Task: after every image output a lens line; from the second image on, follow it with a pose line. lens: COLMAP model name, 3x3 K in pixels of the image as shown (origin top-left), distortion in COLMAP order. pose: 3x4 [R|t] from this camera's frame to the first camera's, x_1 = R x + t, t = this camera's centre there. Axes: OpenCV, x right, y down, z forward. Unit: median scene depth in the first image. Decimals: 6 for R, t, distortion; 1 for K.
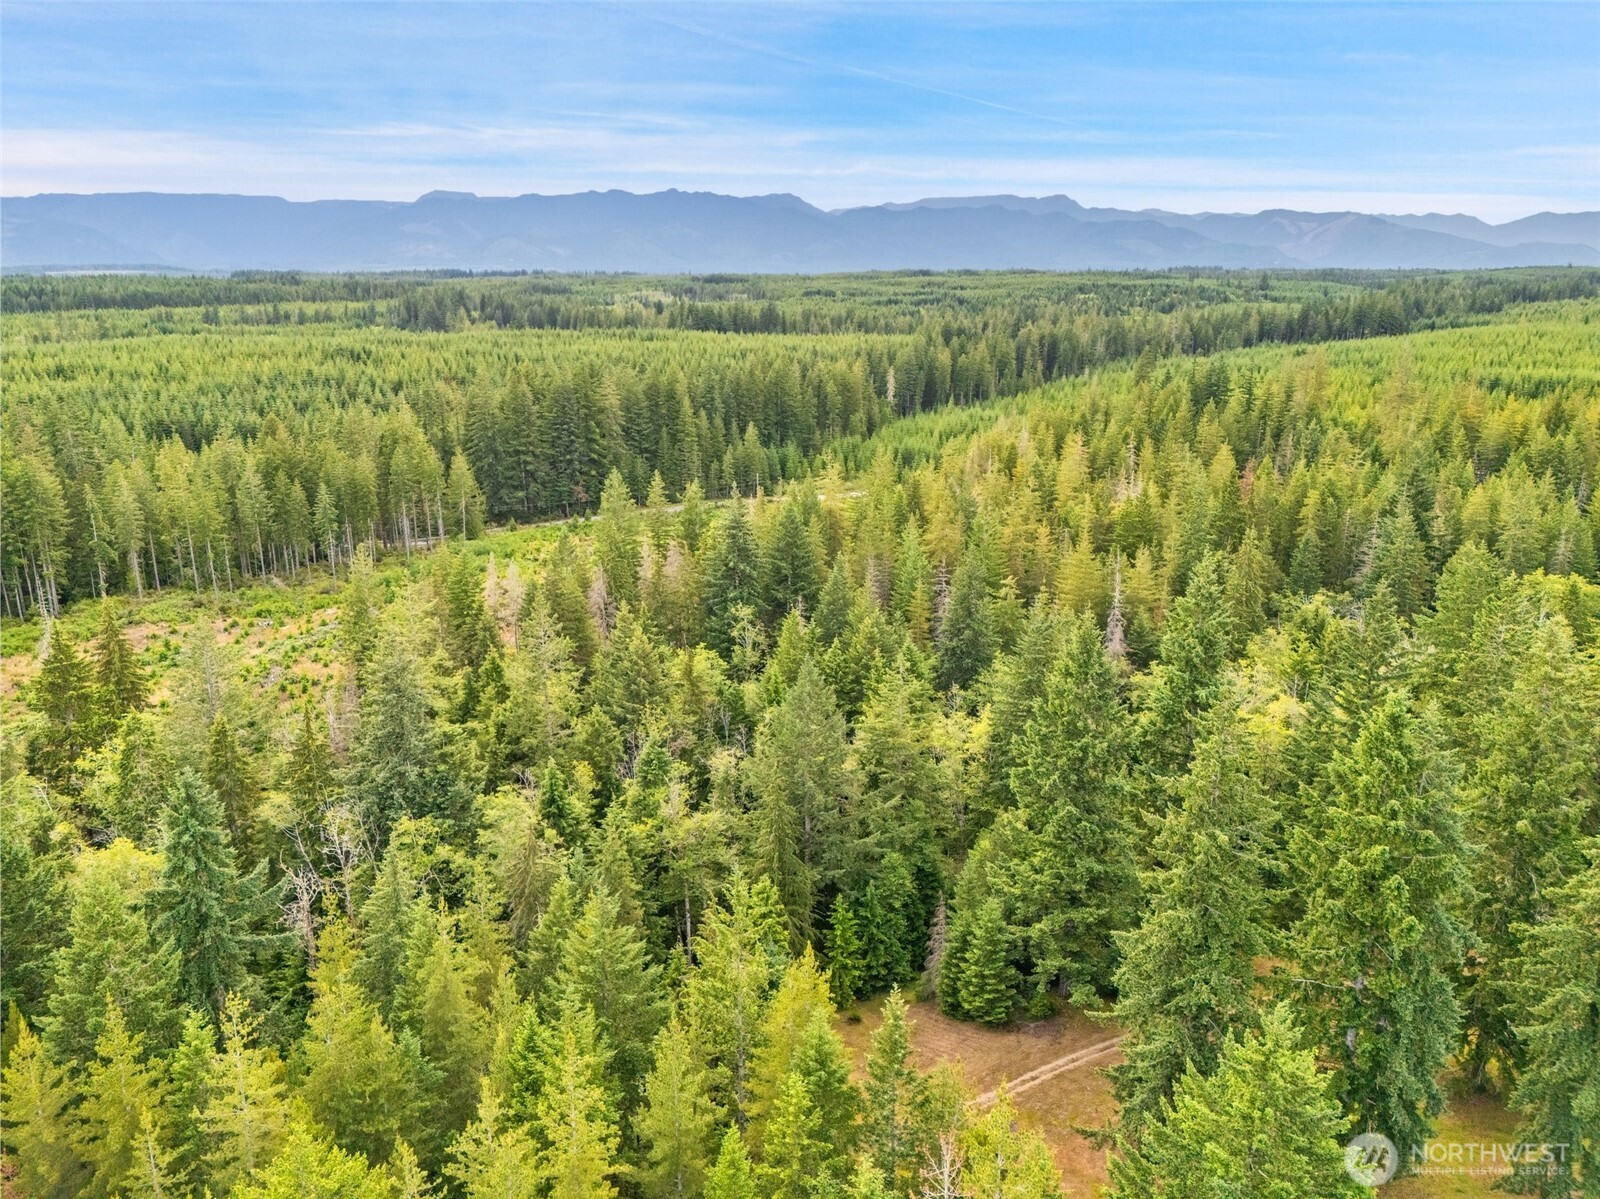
lens RADIAL K [[1168.2, 0, 796.0], [0, 1168.2, 600.5], [0, 0, 1]] dist [0.087179, -0.098138]
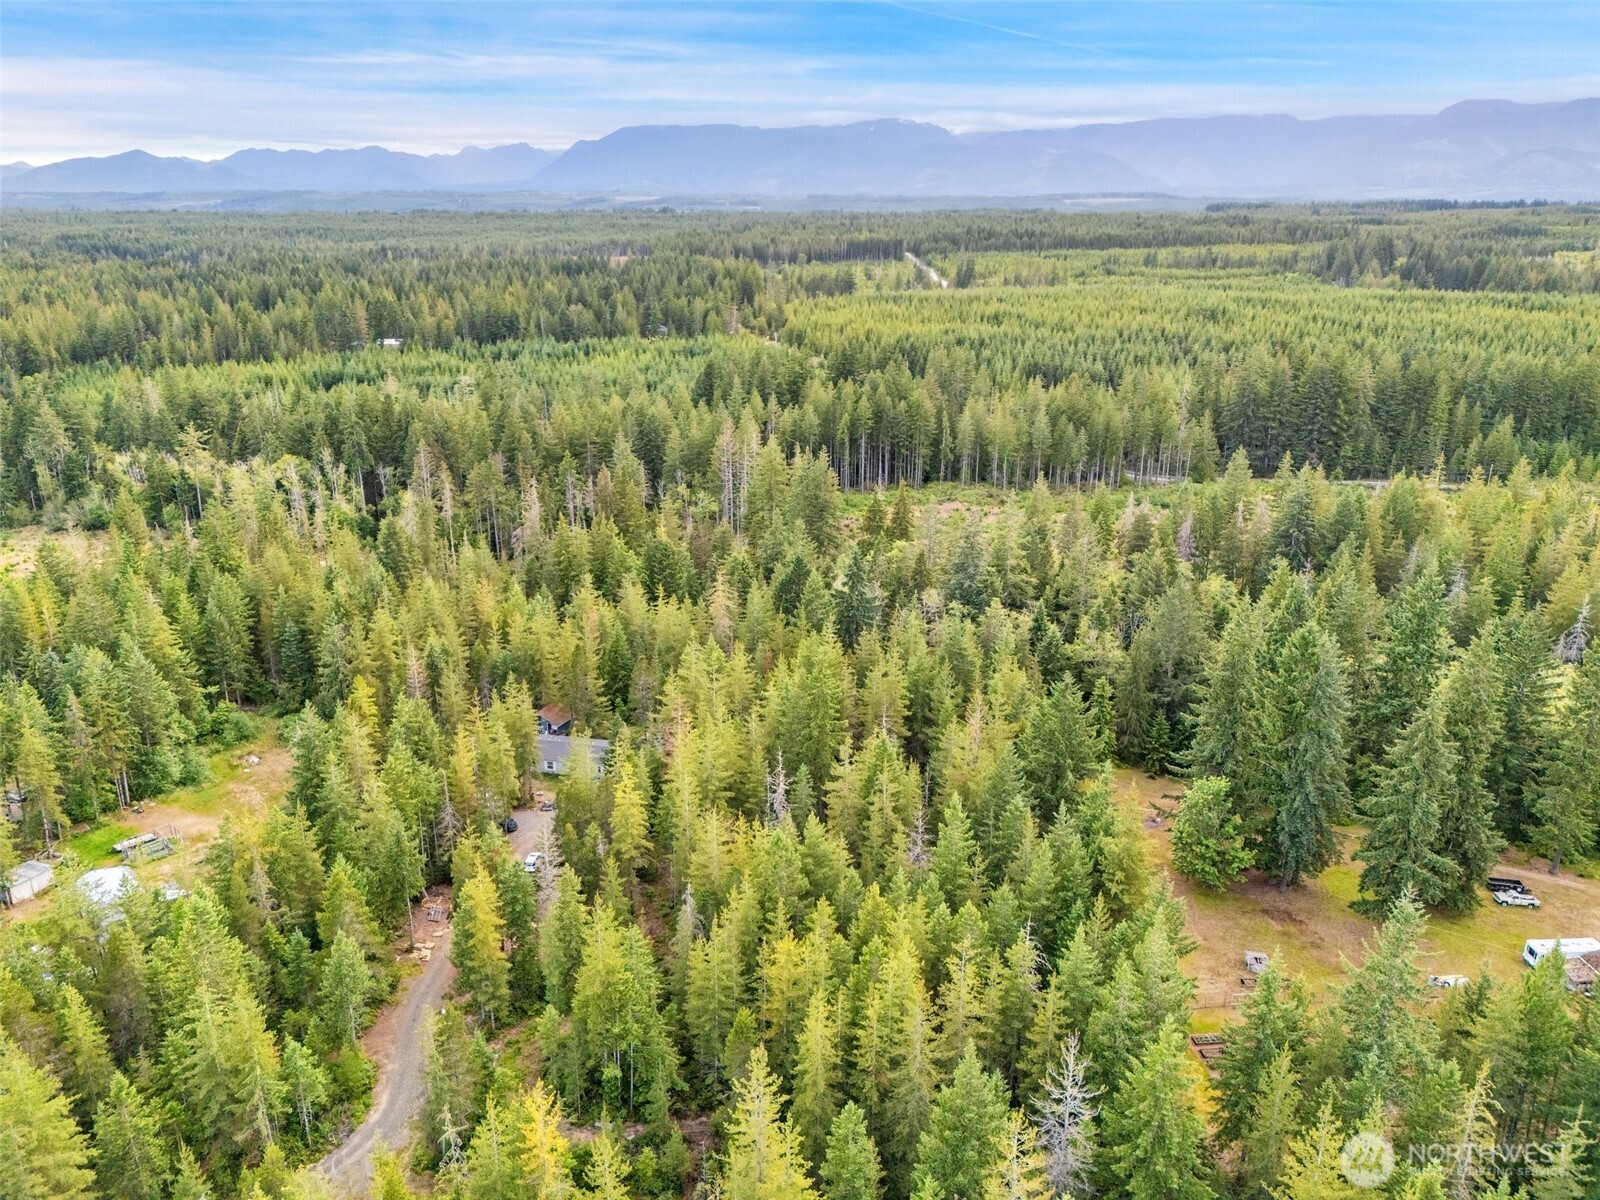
lens RADIAL K [[1168.7, 0, 796.0], [0, 1168.7, 601.0], [0, 0, 1]] dist [0.069951, -0.064612]
pose [[0.722893, 0.229180, -0.651845, 0.200823], [-0.188938, 0.973000, 0.132562, -0.010151], [0.664626, 0.027330, 0.746676, -0.182072]]
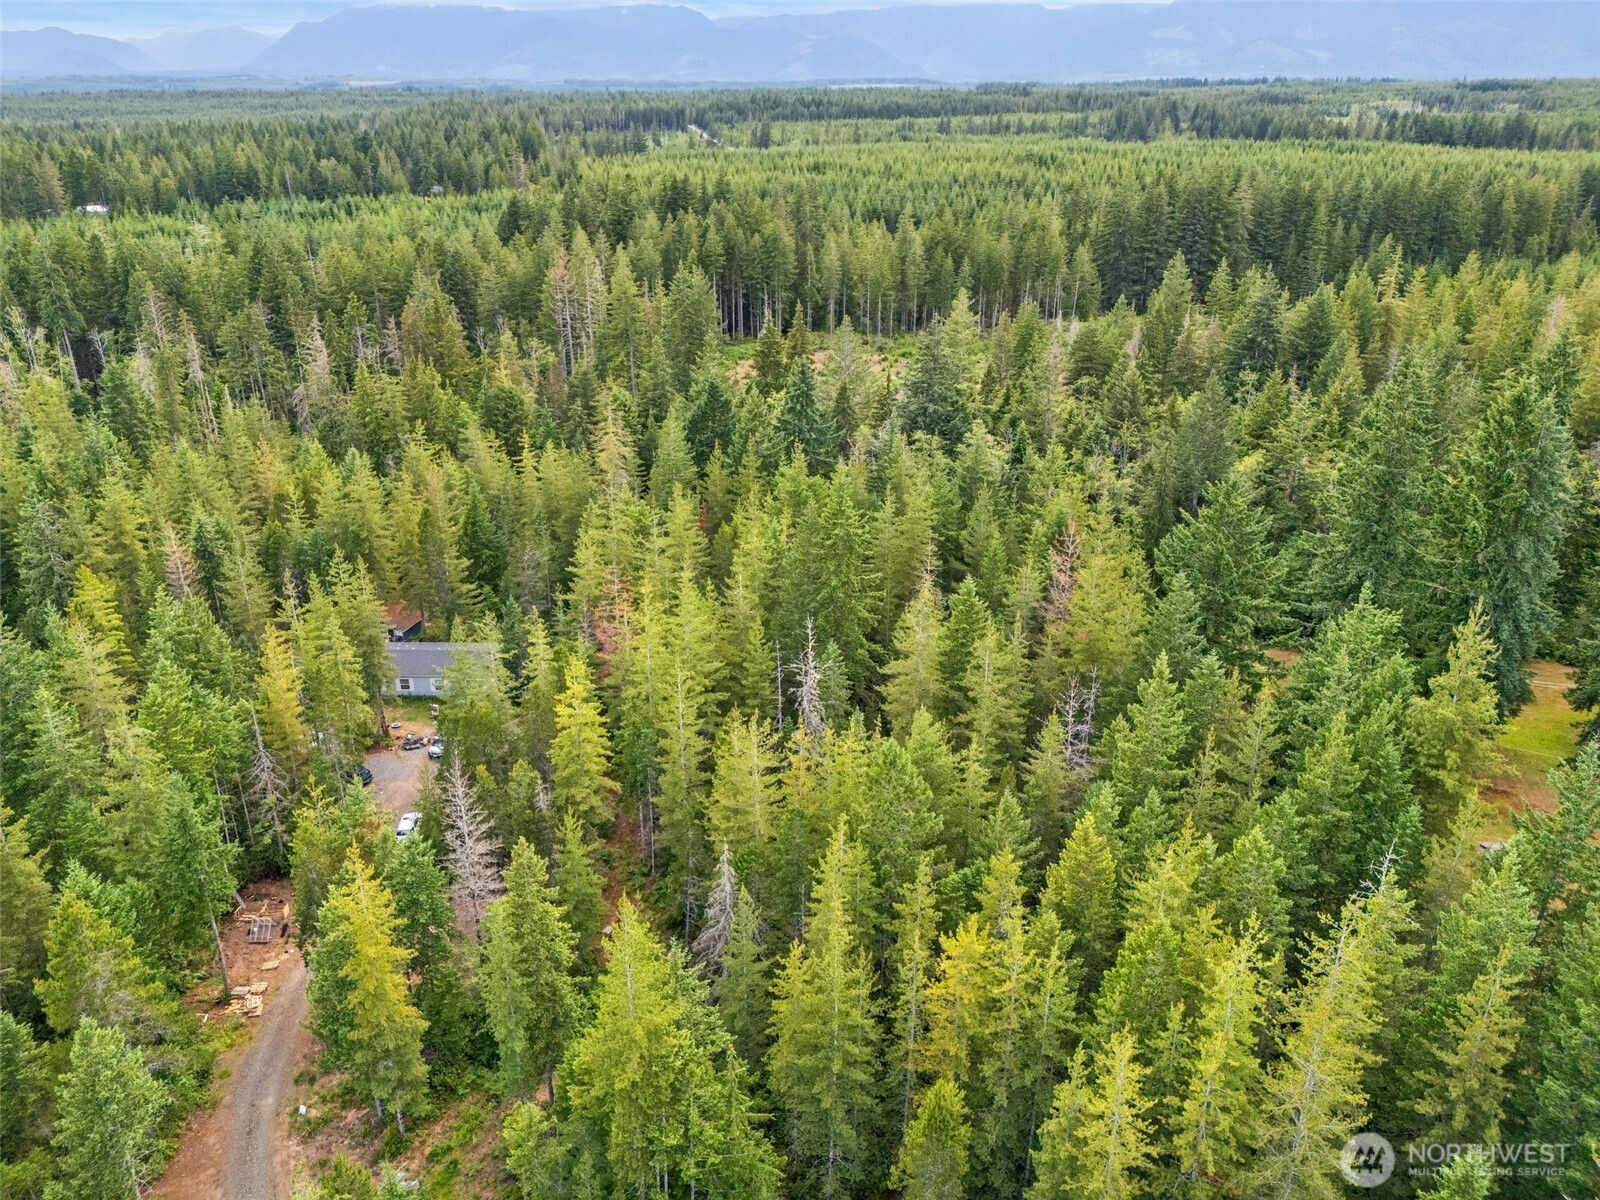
lens RADIAL K [[1168.7, 0, 796.0], [0, 1168.7, 601.0], [0, 0, 1]] dist [0.069951, -0.064612]
pose [[0.840328, 0.217965, -0.496327, 0.091691], [-0.145856, 0.972748, 0.180241, 0.035544], [0.522087, -0.079069, 0.849219, -0.116469]]
